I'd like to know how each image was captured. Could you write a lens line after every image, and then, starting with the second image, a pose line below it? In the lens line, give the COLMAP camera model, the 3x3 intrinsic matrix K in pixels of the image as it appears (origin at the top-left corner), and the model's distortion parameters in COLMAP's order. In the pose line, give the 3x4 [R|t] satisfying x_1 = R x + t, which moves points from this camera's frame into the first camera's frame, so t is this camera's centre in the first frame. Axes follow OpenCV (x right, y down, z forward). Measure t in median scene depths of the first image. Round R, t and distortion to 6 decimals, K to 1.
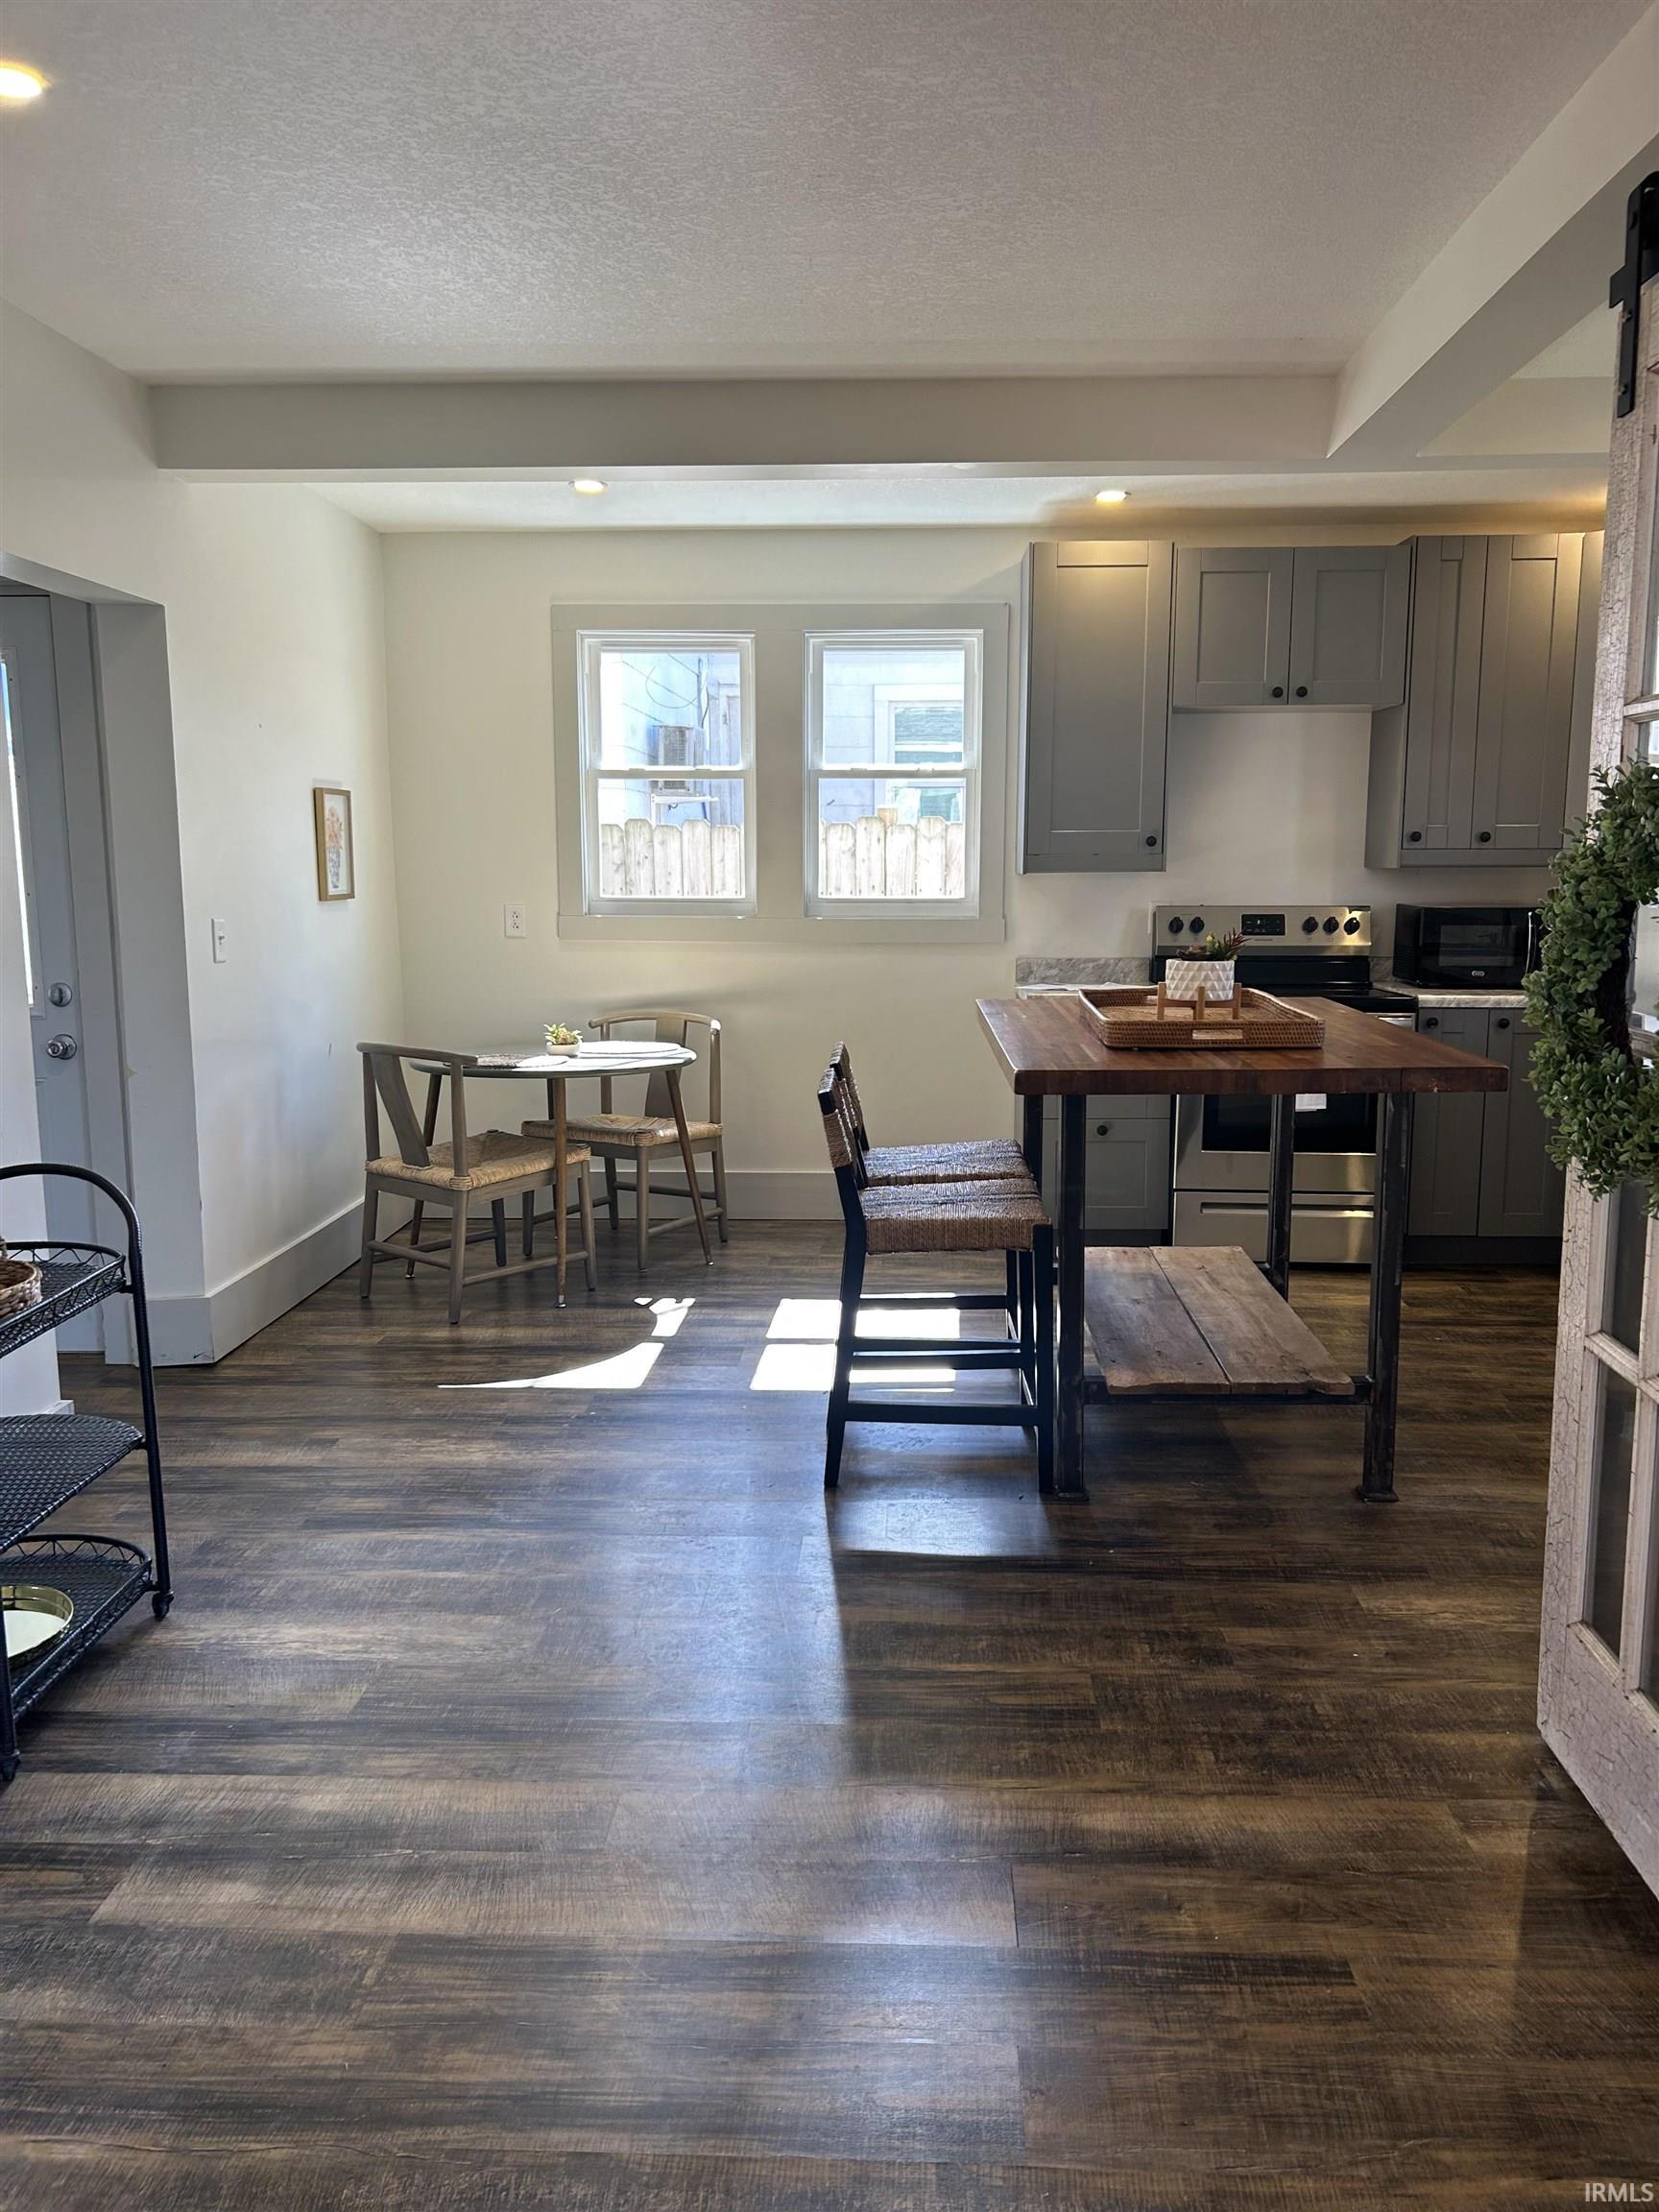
lens RADIAL K [[1676.5, 0, 837.9], [0, 1676.5, 1103.2], [0, 0, 1]] dist [0.044142, -0.036781]
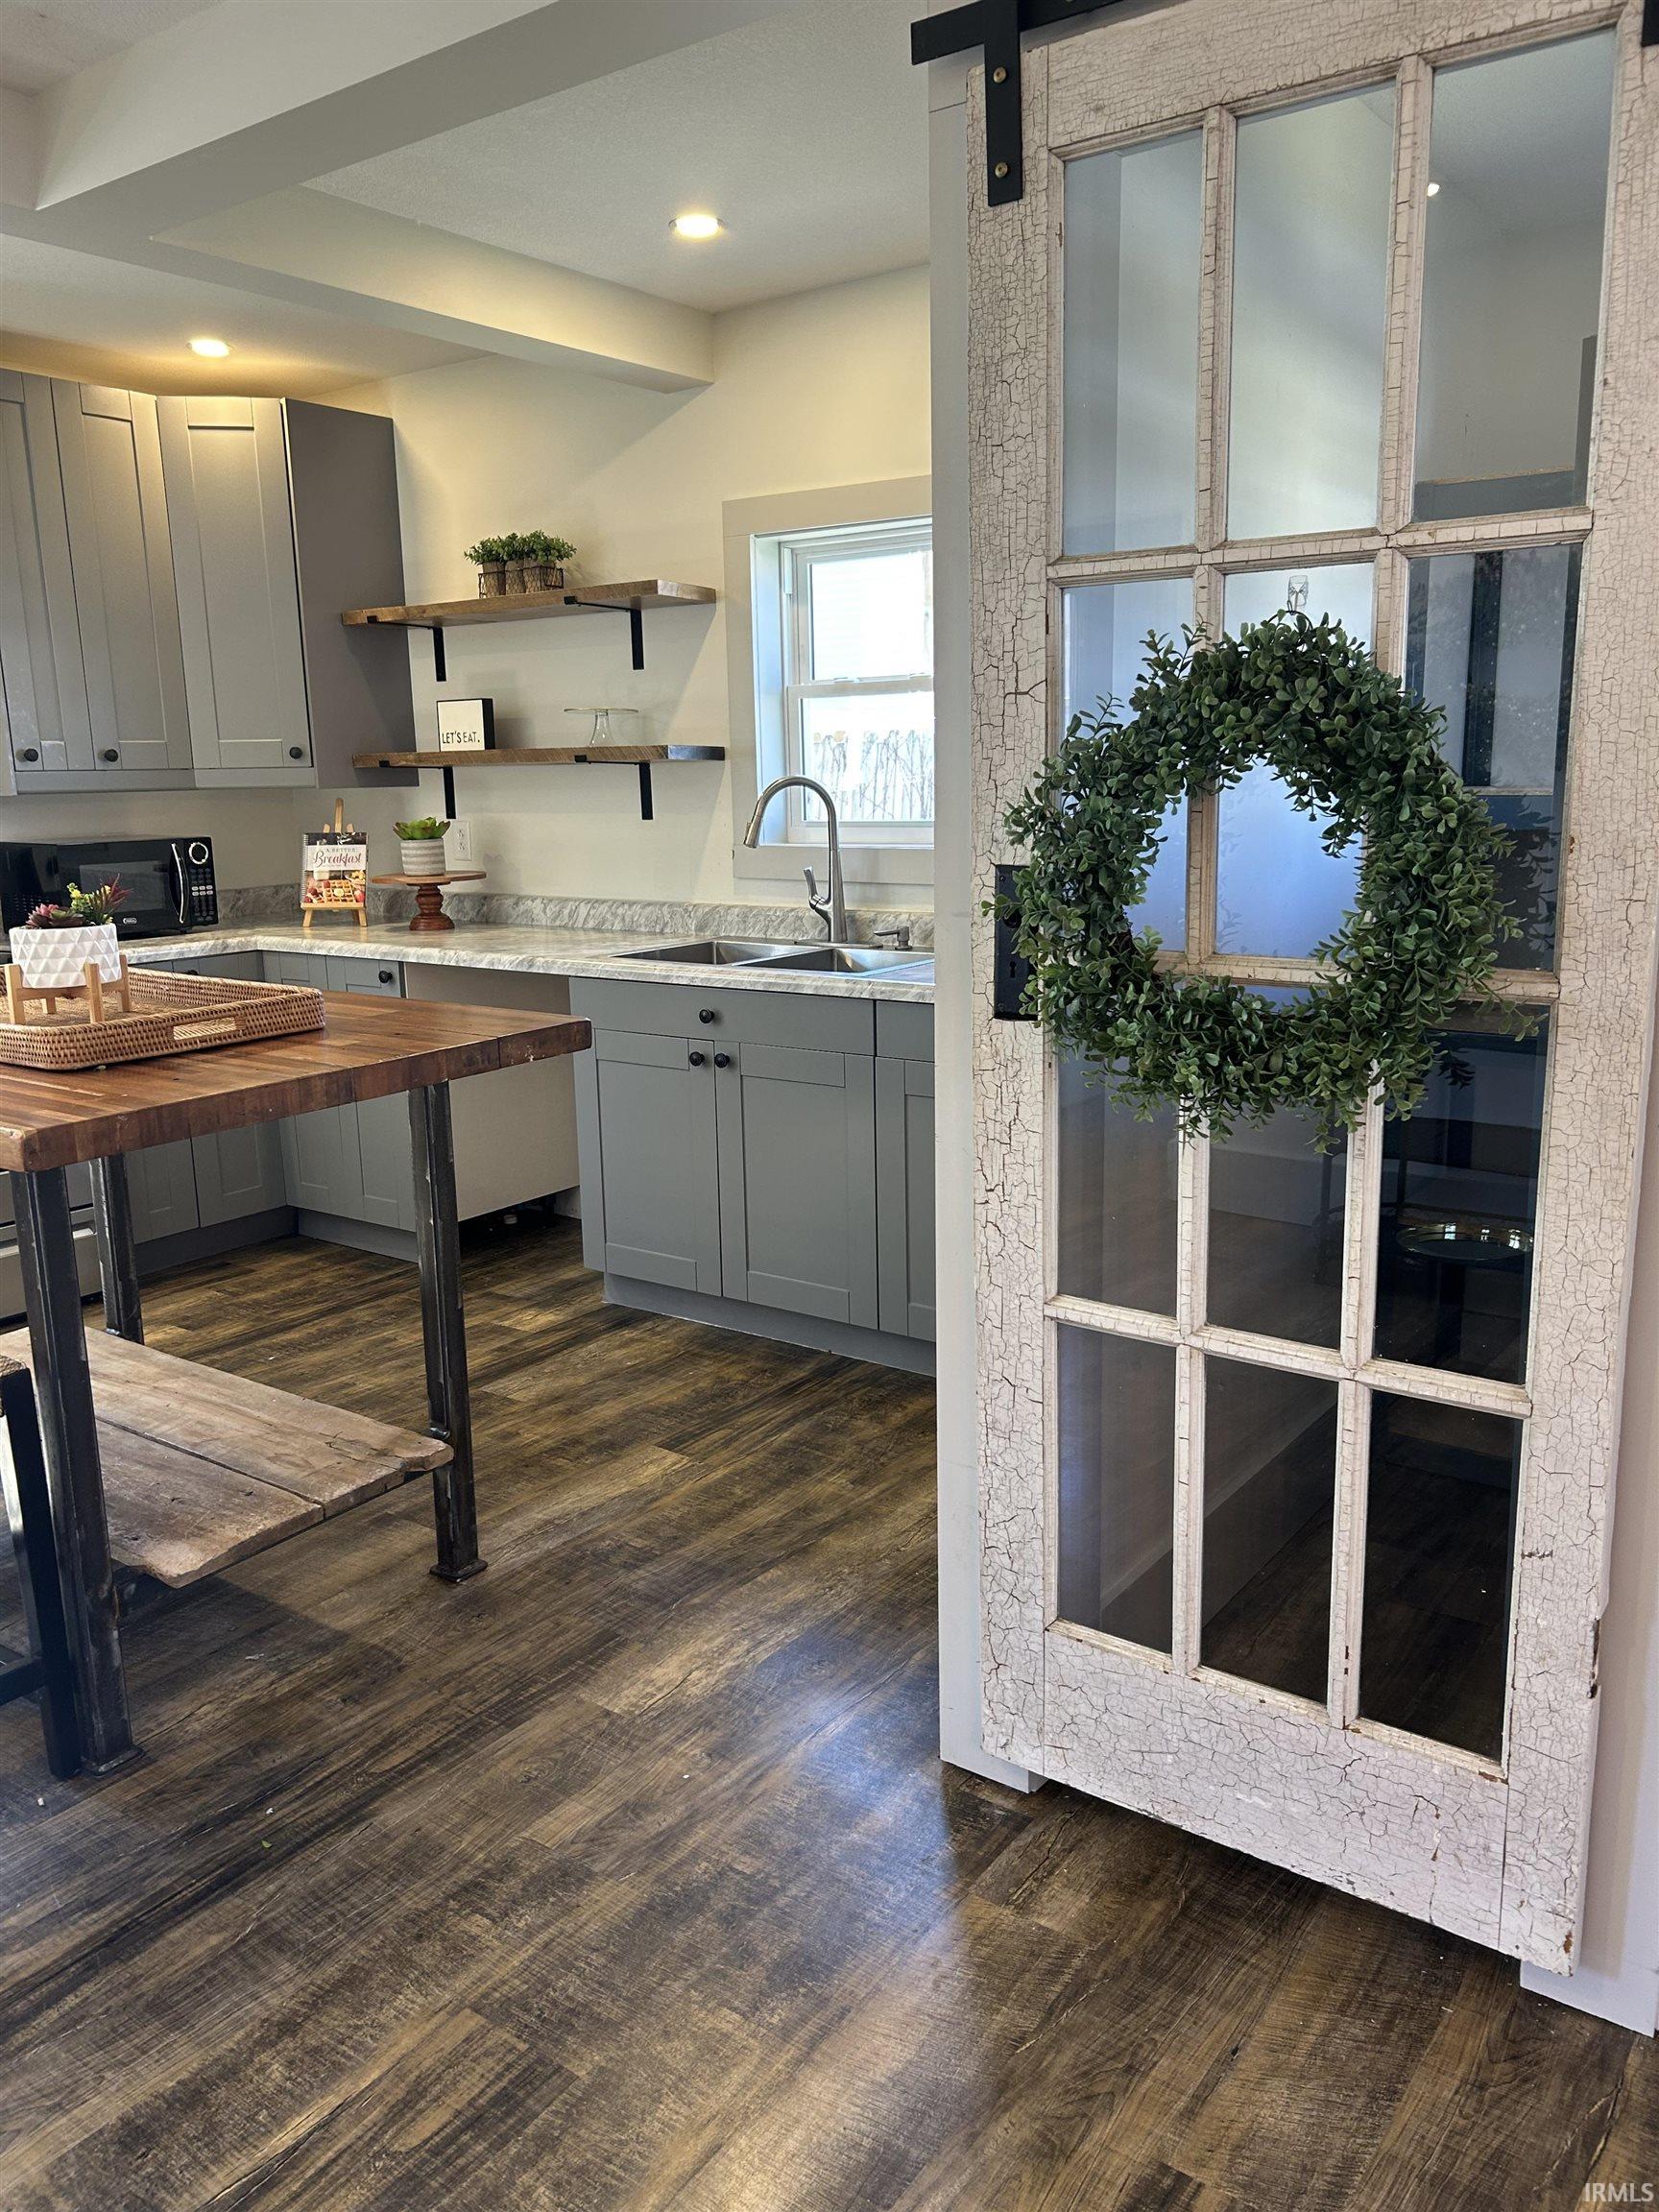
lens RADIAL K [[1676.5, 0, 837.9], [0, 1676.5, 1103.2], [0, 0, 1]] dist [0.044142, -0.036781]
pose [[0.548392, -0.173145, 0.818099, -0.208410], [0.142841, 0.983346, 0.112368, -0.052476], [-0.823931, 0.055237, 0.563992, 0.402521]]
